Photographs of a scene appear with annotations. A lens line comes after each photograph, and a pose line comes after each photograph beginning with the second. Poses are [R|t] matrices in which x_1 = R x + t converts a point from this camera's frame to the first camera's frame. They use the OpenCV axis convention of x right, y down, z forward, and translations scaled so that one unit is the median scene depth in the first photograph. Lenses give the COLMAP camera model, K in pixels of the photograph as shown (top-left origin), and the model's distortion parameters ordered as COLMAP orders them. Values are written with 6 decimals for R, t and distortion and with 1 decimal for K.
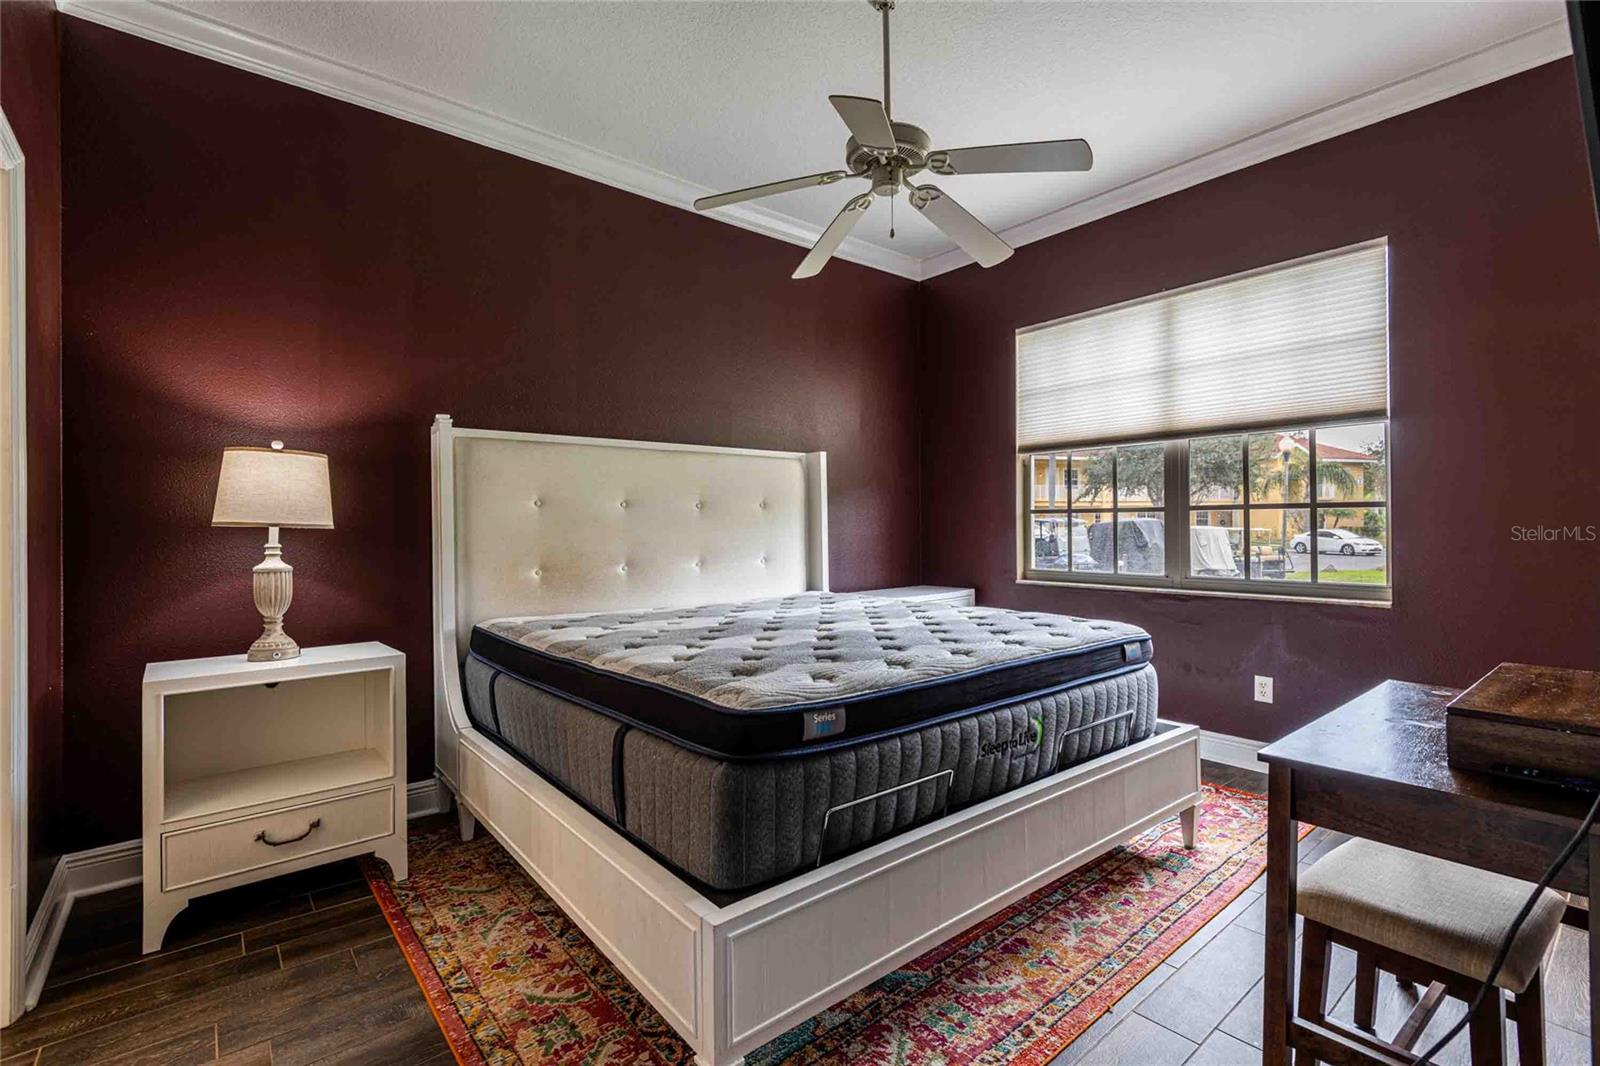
lens RADIAL K [[752.0, 0, 796.5], [0, 752.0, 528.6], [0, 0, 1]] dist [0.045814, -0.029978]
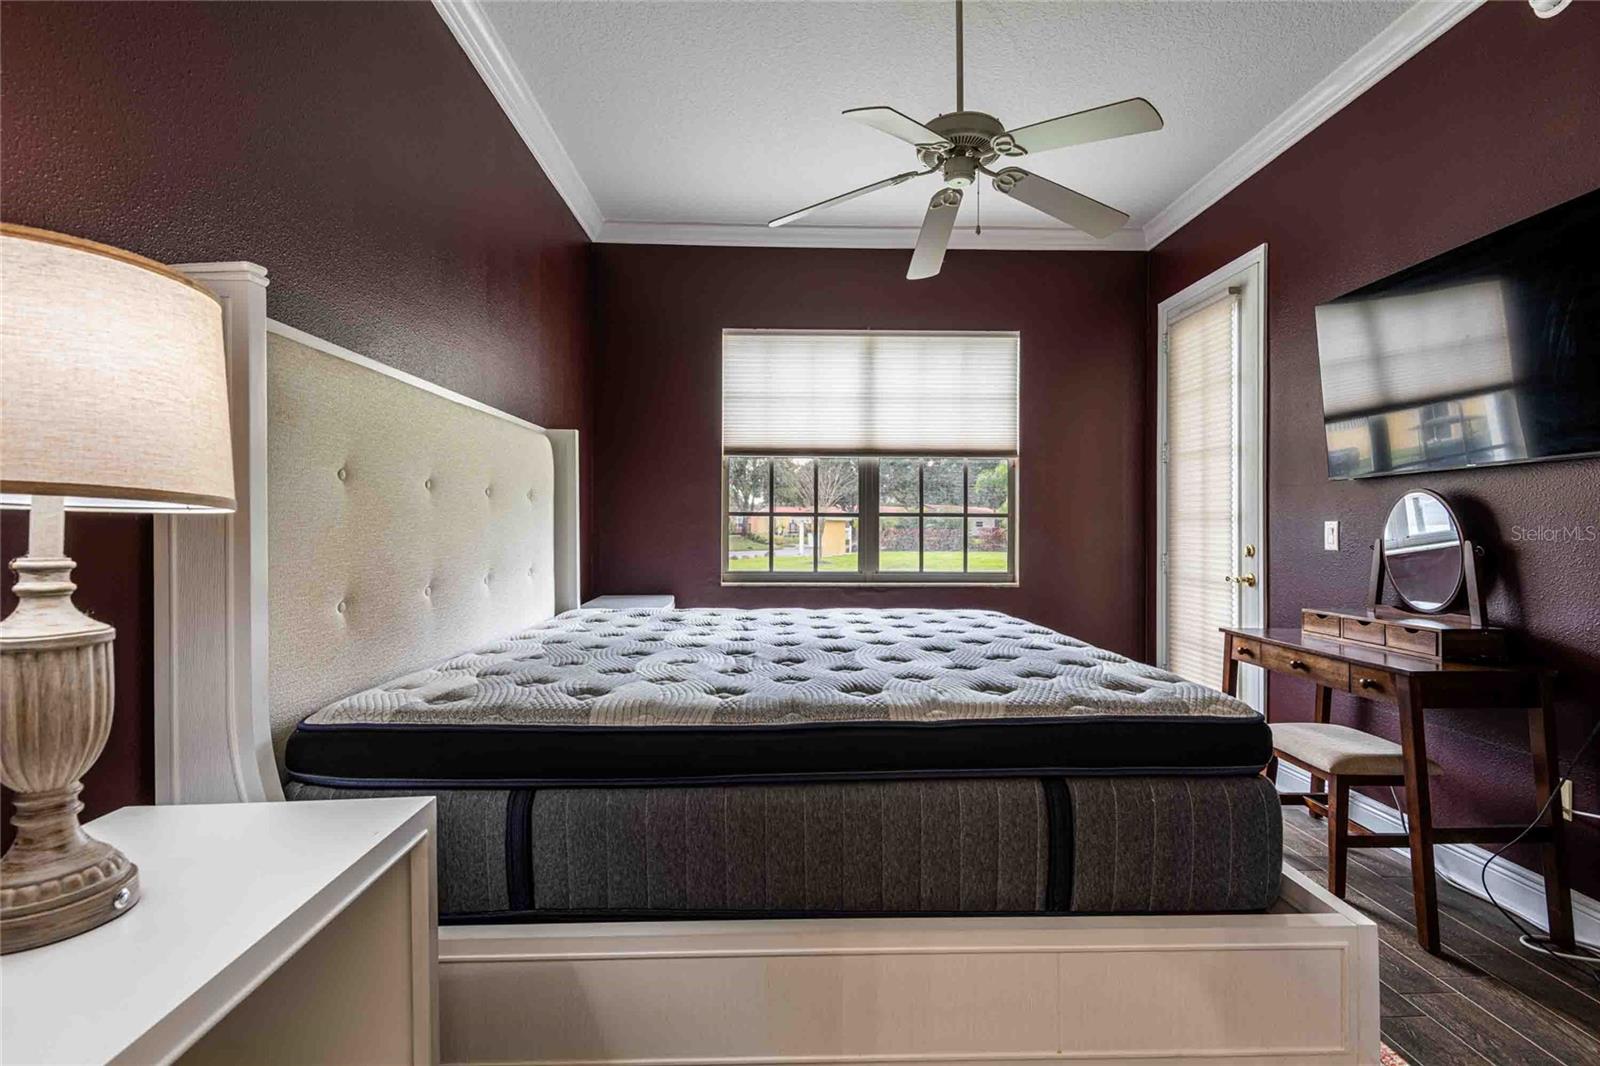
lens RADIAL K [[752.0, 0, 796.5], [0, 752.0, 528.6], [0, 0, 1]] dist [0.045814, -0.029978]
pose [[0.596005, 0.010701, 0.802909, -0.518620], [-0.006077, 0.999943, -0.008816, 0.006471], [-0.802958, 0.000375, 0.596036, 0.397417]]
